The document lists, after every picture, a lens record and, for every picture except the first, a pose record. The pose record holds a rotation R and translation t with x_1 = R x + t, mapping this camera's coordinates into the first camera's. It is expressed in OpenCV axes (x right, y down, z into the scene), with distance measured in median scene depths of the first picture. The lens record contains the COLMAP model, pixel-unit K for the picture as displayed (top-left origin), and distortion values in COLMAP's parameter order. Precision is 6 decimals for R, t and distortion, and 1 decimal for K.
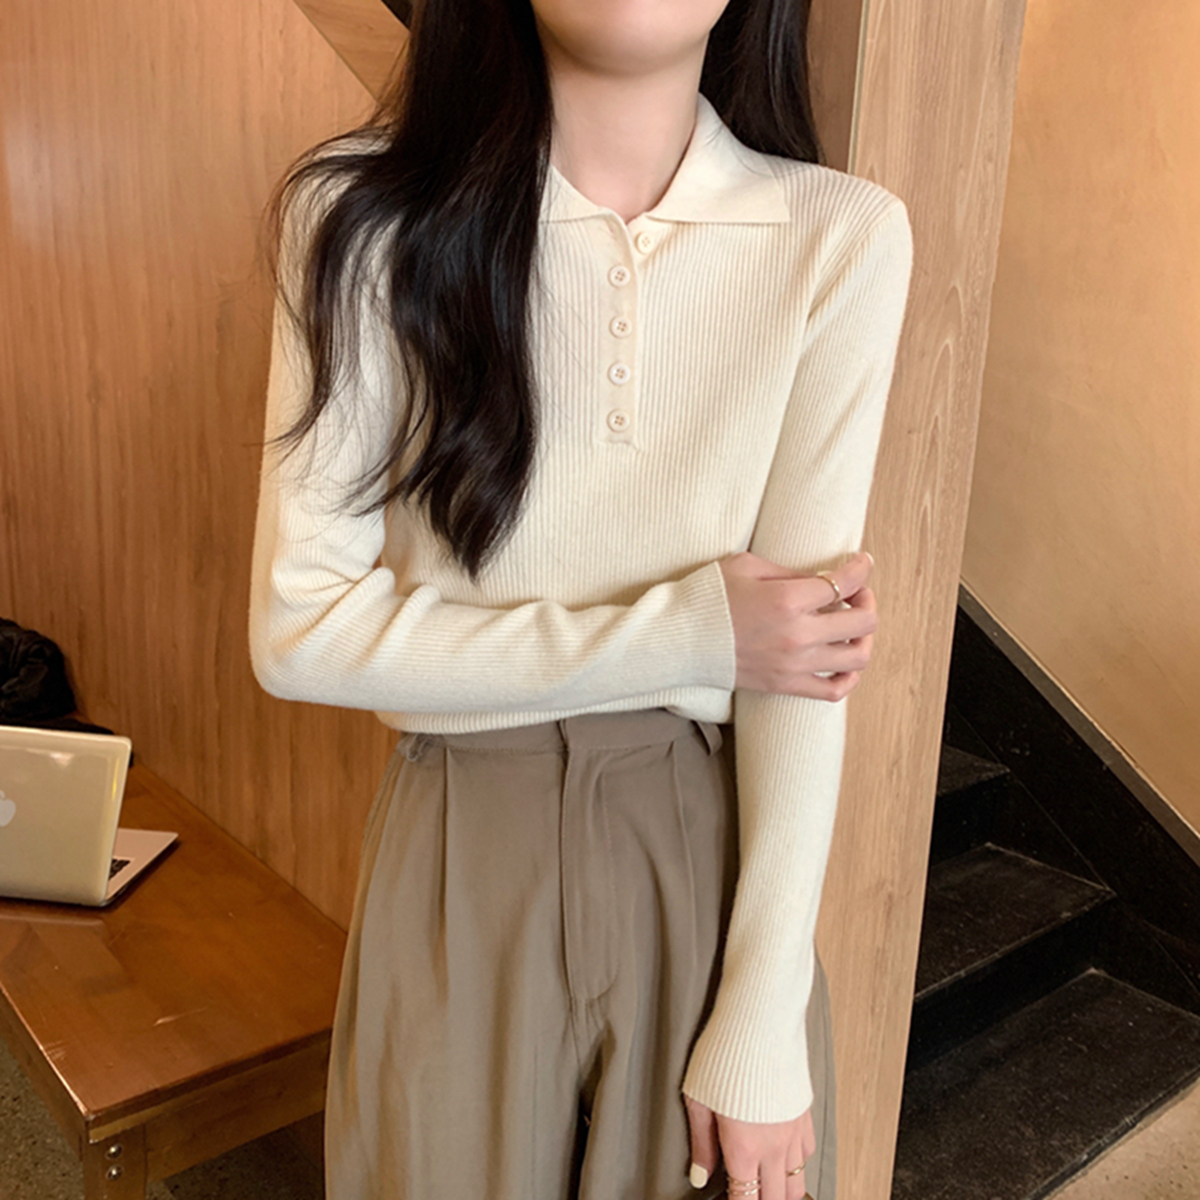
lens RADIAL K [[1171.4, 0, 592.9], [0, 1171.4, 603.3], [0, 0, 1]] dist [0.004787, 0.015542]
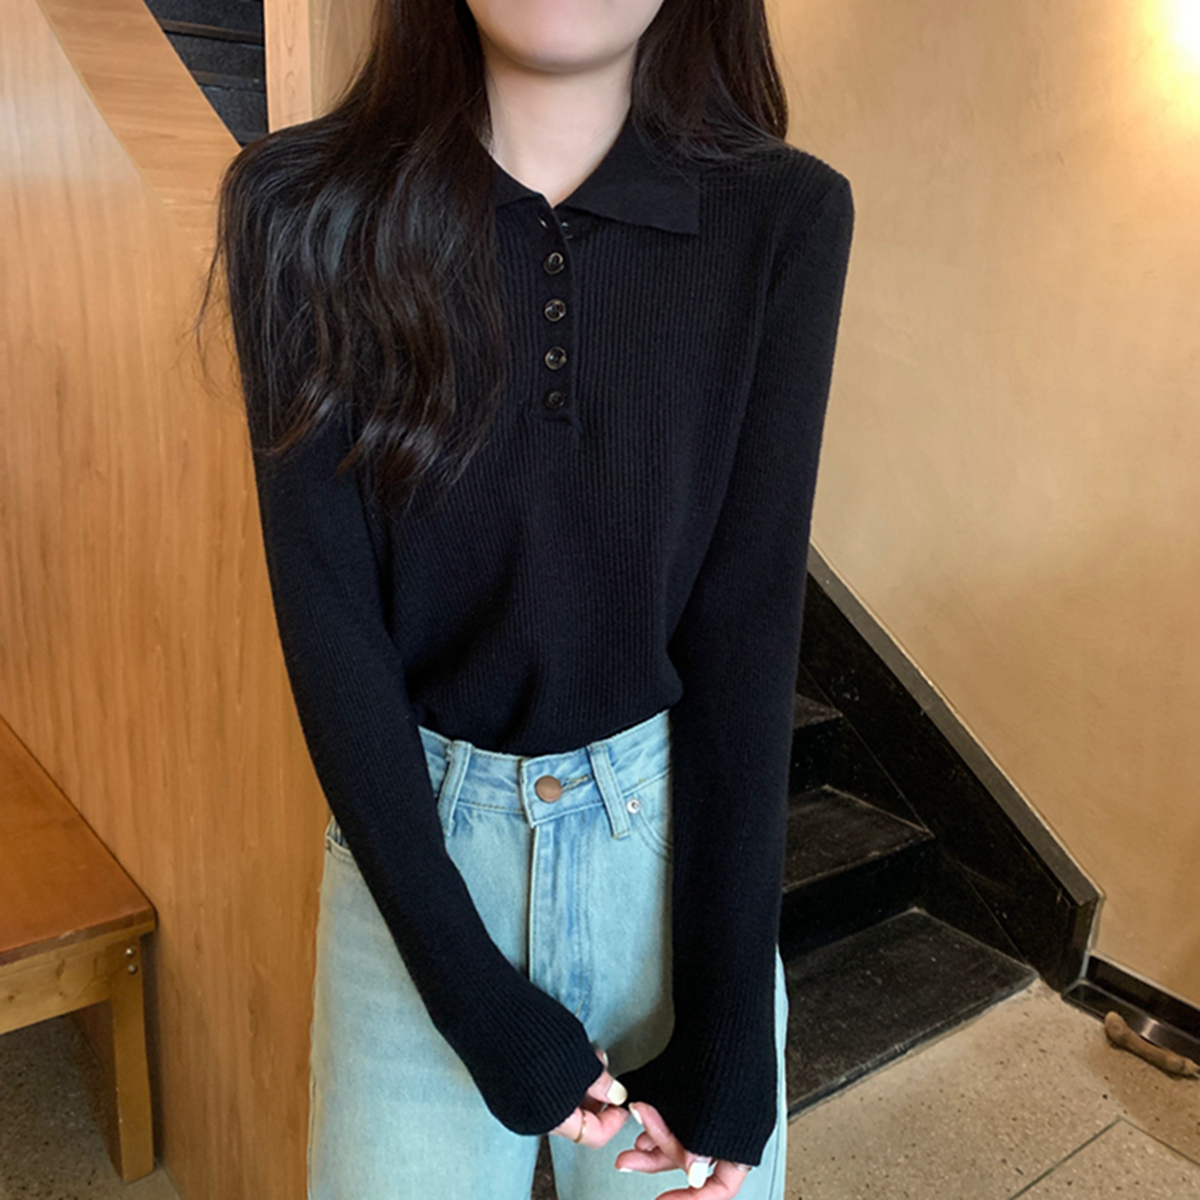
lens RADIAL K [[1168.4, 0, 583.6], [0, 1168.4, 598.0], [0, 0, 1]] dist [0.015557, 0.002426]
pose [[0.999142, 0.005231, -0.041093, 0.228817], [-0.003774, 0.999364, 0.035459, 0.006181], [0.041252, -0.035274, 0.998526, -0.036458]]
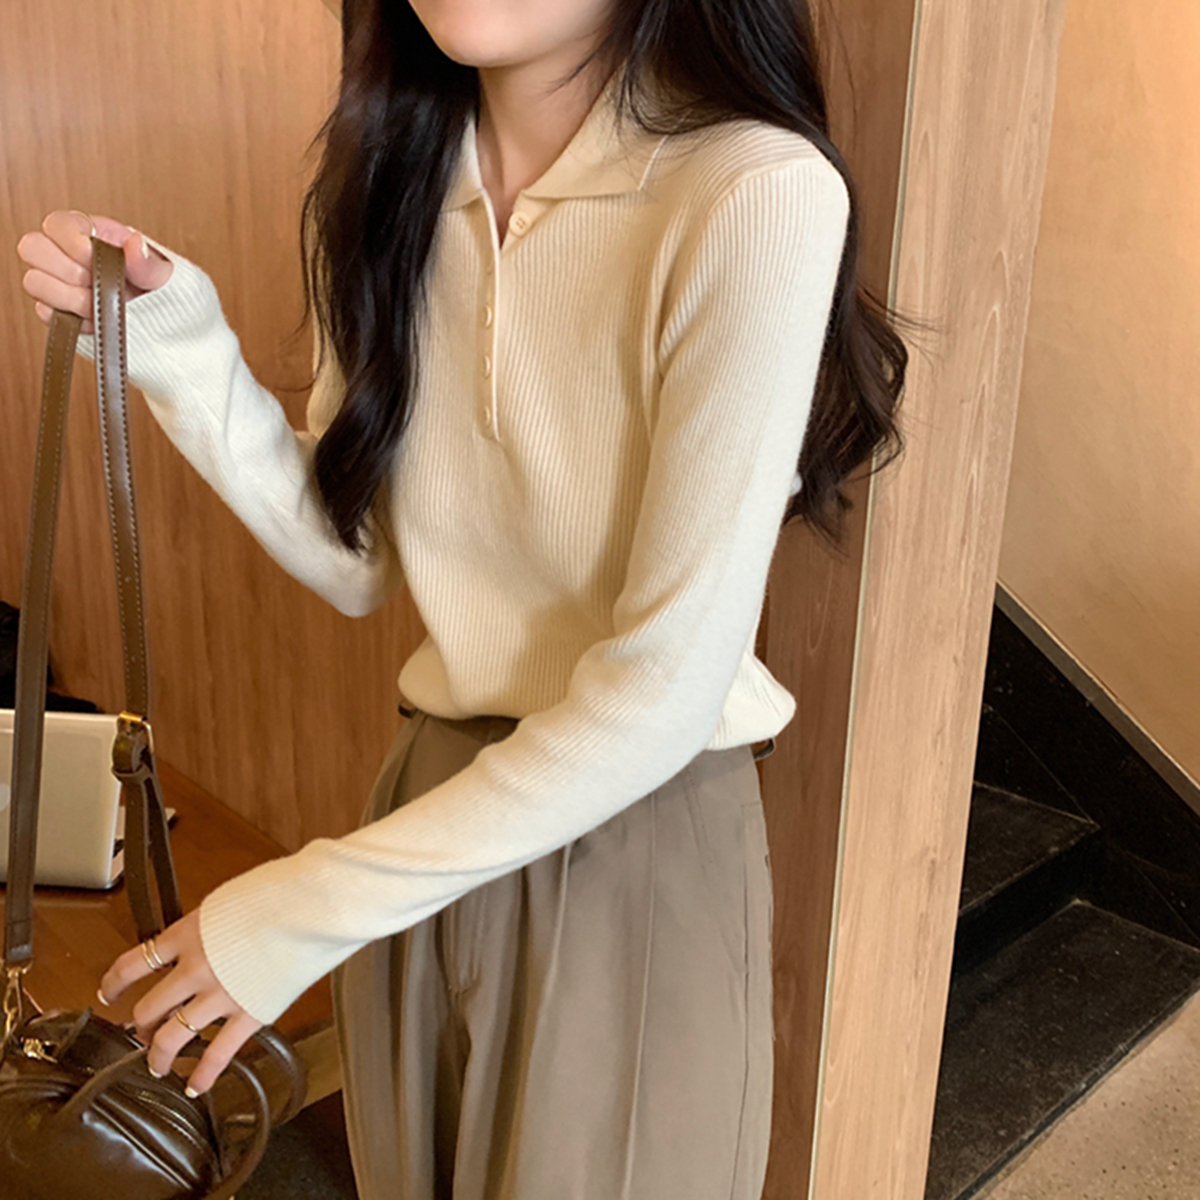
lens RADIAL K [[1175.4, 0, 588.8], [0, 1175.4, 589.4], [0, 0, 1]] dist [-0.010792, 0.042721]
pose [[0.998664, -0.030777, 0.041506, -0.042994], [0.028939, 0.998605, 0.044173, -0.020731], [-0.042808, -0.042912, 0.998161, 0.010294]]
